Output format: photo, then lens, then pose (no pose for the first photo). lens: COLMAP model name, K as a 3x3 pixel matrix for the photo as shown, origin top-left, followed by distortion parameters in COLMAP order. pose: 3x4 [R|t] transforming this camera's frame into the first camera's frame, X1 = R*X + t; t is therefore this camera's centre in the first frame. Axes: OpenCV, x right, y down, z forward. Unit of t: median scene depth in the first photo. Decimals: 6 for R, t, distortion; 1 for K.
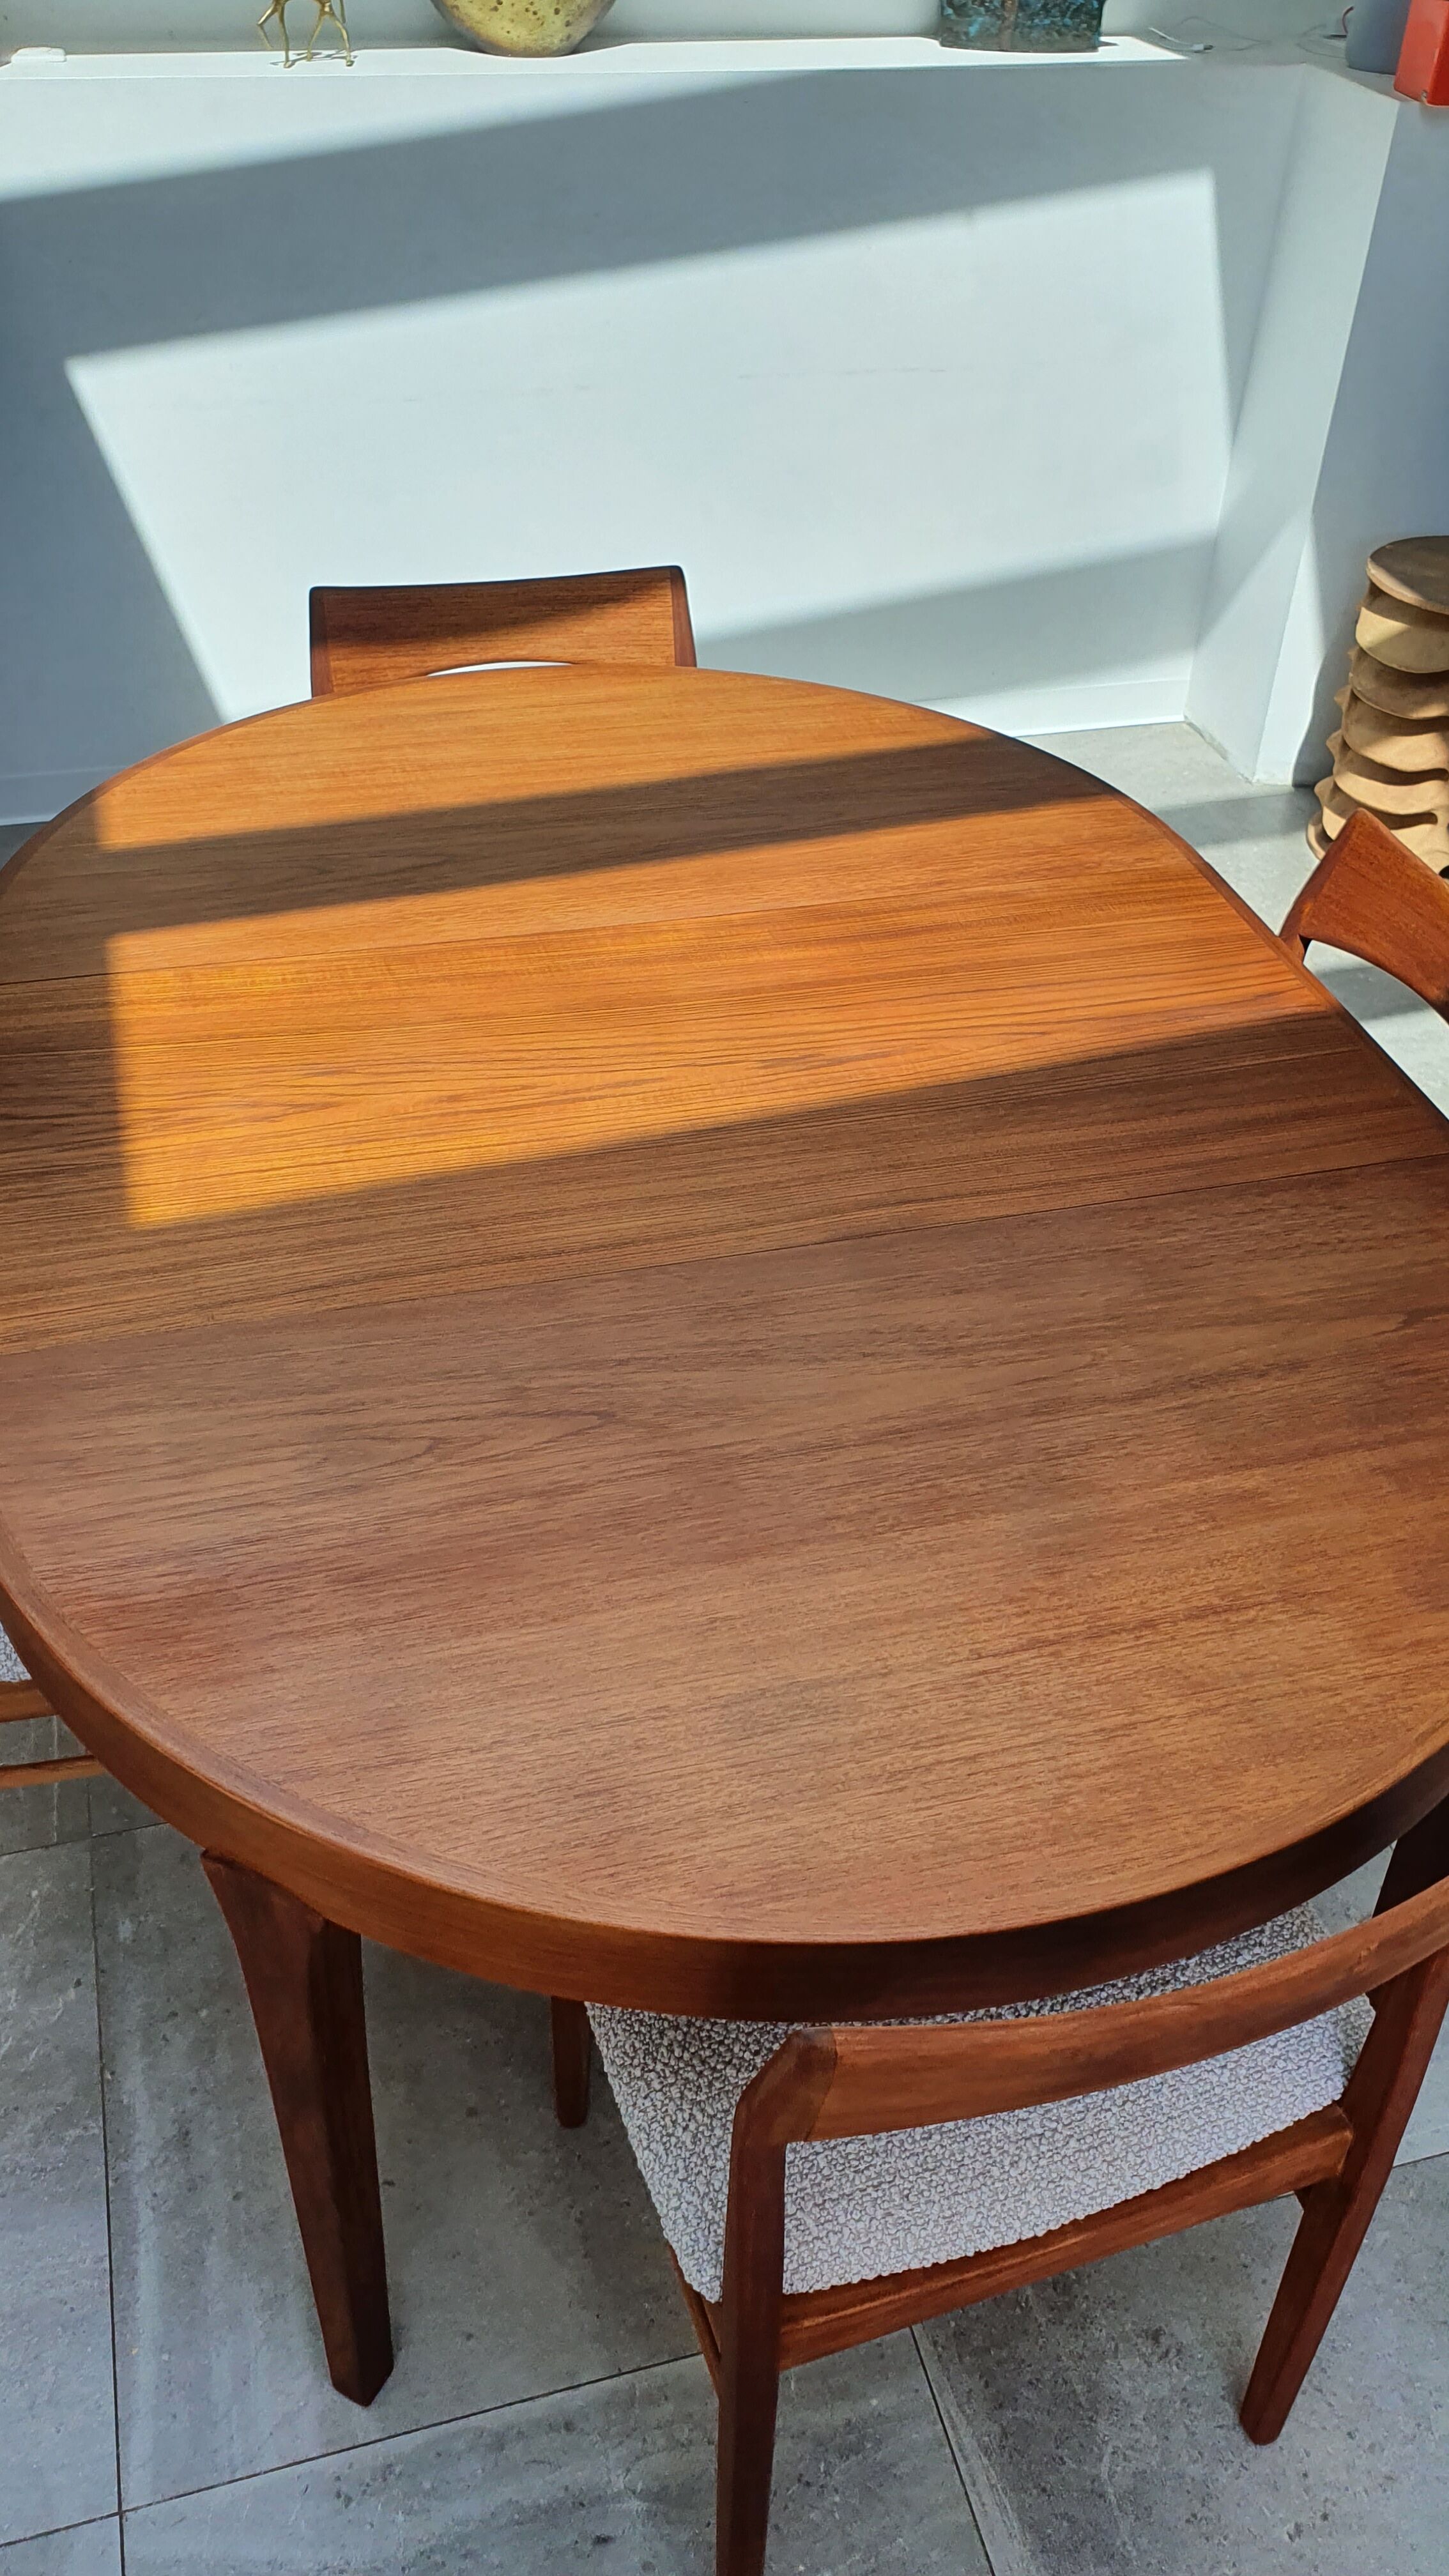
lens RADIAL K [[2040.8, 0, 722.5], [0, 2040.8, 1313.9], [0, 0, 1]] dist [-0.014785, 0.051462]
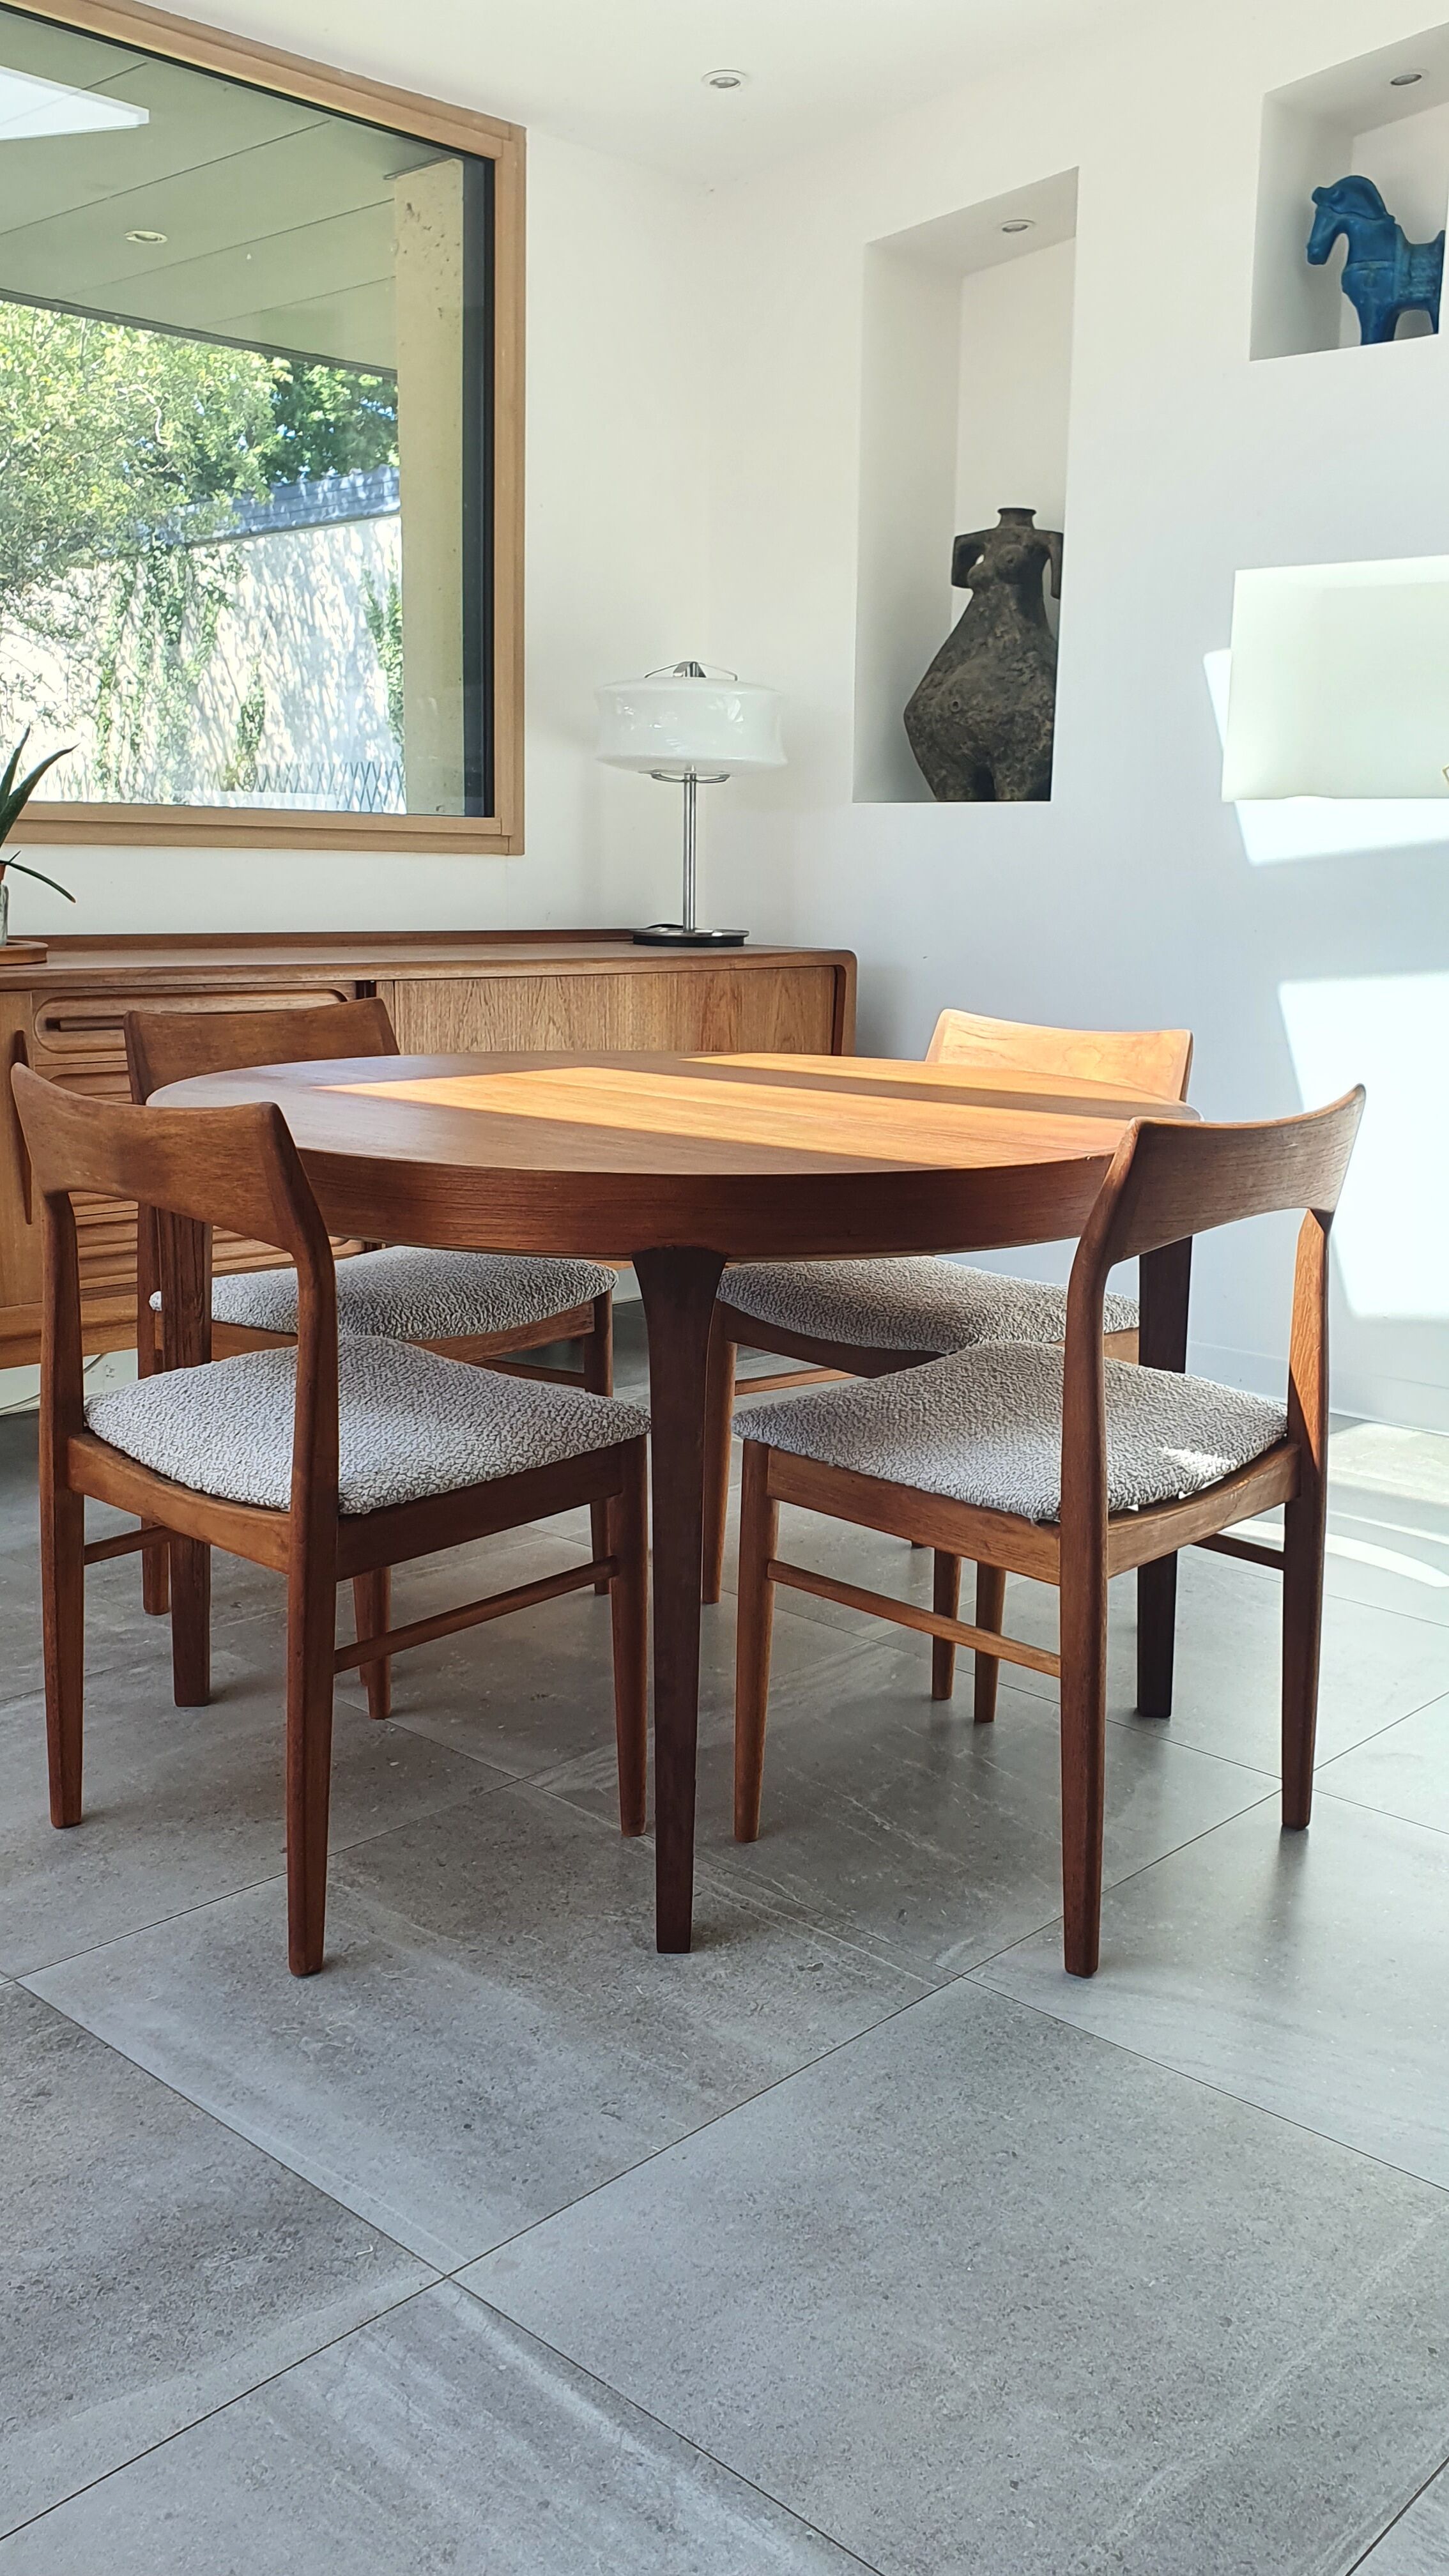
lens RADIAL K [[2229.3, 0, 750.8], [0, 2229.3, 1281.0], [0, 0, 1]] dist [0.006082, 0.005056]
pose [[0.528232, 0.137632, -0.837871, 1.315069], [-0.543210, 0.813198, -0.208885, 0.212565], [0.652606, 0.565479, 0.504320, 0.441257]]
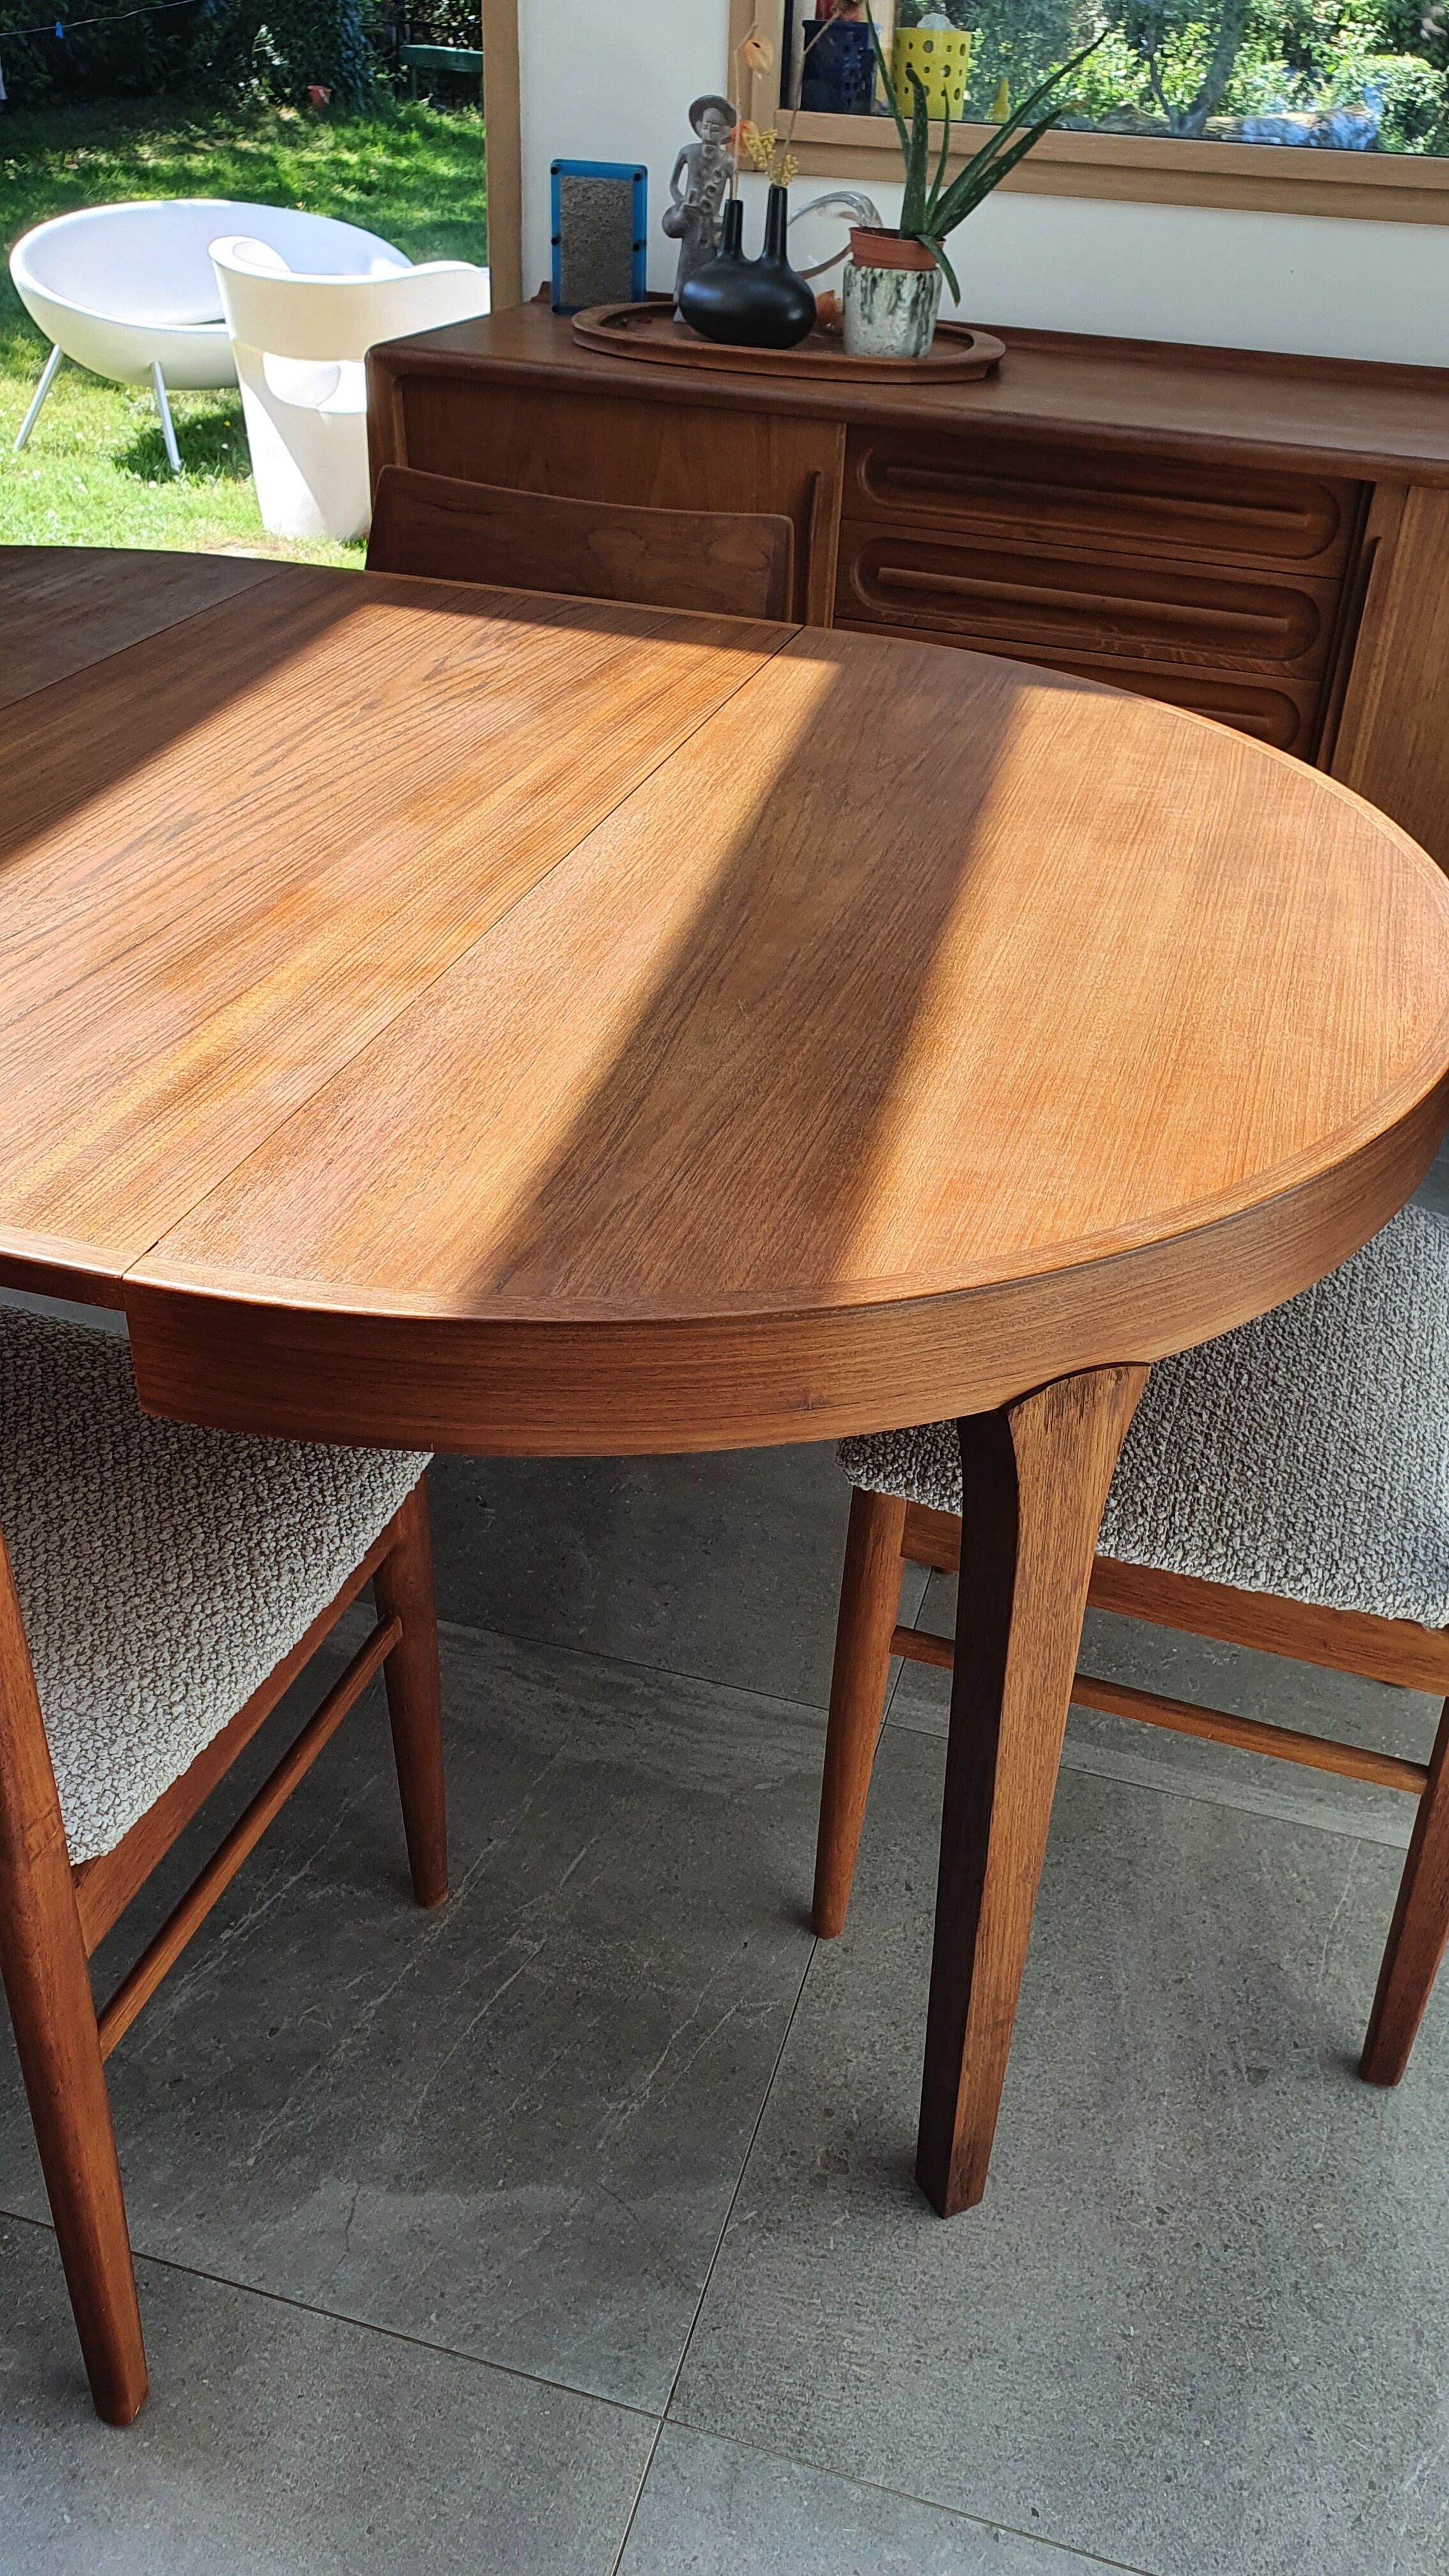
lens RADIAL K [[2040.8, 0, 722.5], [0, 2040.8, 1313.9], [0, 0, 1]] dist [-0.014785, 0.051462]
pose [[-0.524447, 0.418087, -0.741727, 0.636126], [-0.591842, 0.447267, 0.670578, -0.745852], [0.612110, 0.790668, 0.012873, 1.349752]]
